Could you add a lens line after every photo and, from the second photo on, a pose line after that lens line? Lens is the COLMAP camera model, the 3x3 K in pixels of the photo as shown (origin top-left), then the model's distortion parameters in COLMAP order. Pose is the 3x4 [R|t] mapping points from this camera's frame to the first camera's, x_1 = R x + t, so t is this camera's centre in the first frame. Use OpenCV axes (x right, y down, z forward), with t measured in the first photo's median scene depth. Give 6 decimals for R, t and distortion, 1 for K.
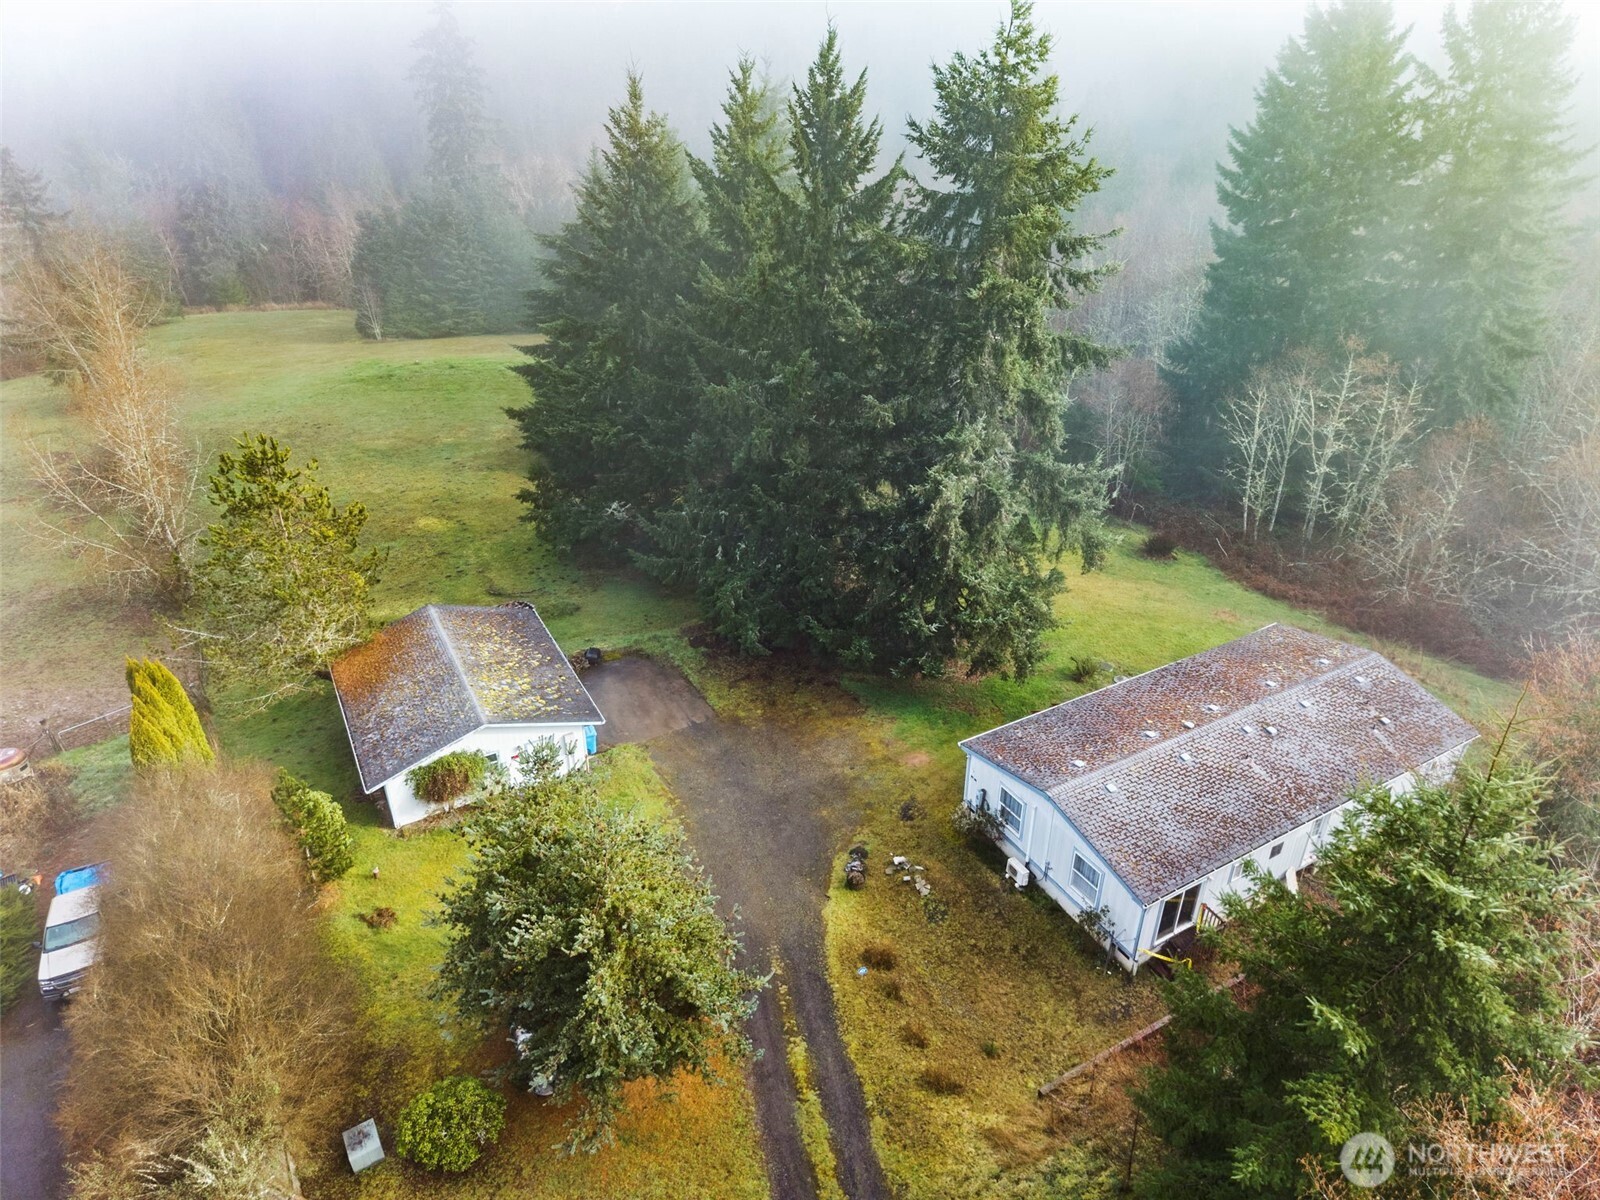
lens RADIAL K [[1103.1, 0, 798.6], [0, 1103.1, 601.6], [0, 0, 1]] dist [0.000244, -0.002521]
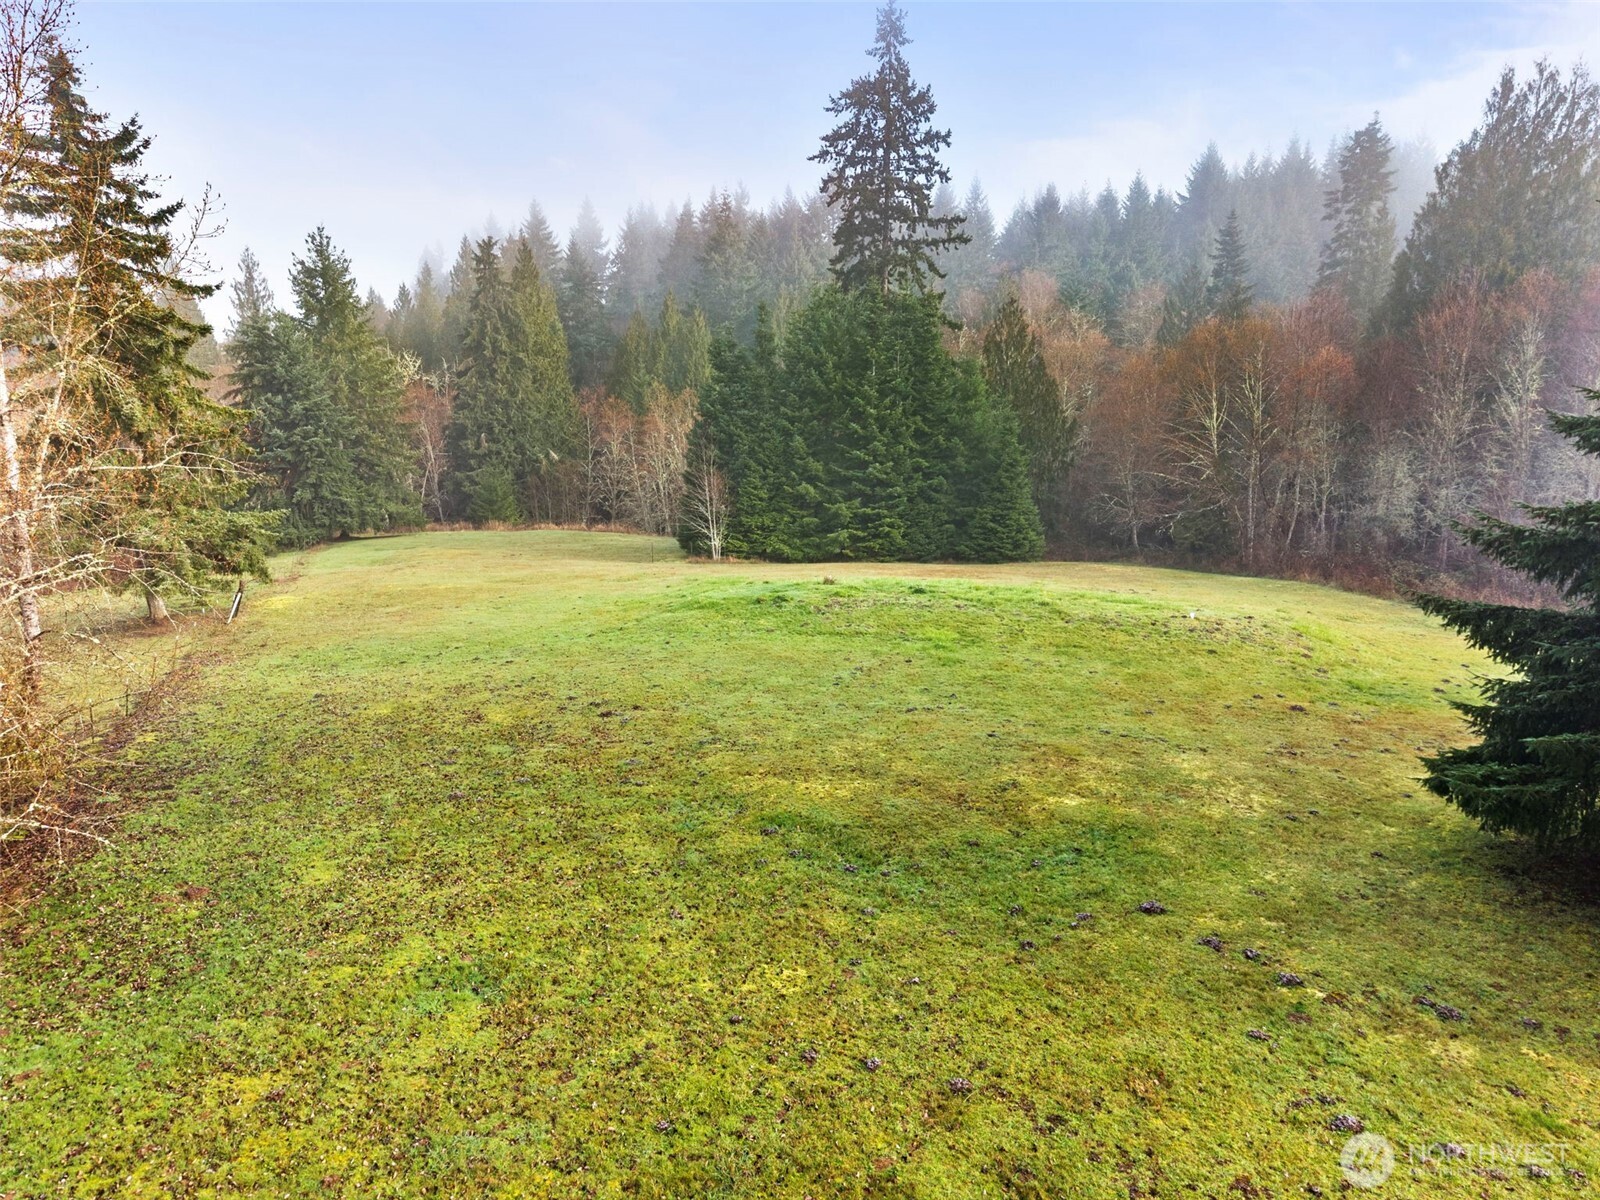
lens RADIAL K [[1103.1, 0, 805.2], [0, 1103.1, 595.9], [0, 0, 1]] dist [0.000244, -0.002521]
pose [[0.976660, 0.053265, -0.208080, -0.218390], [-0.108155, 0.958941, -0.262173, -0.078552], [0.185572, 0.278559, 0.942321, 0.486539]]
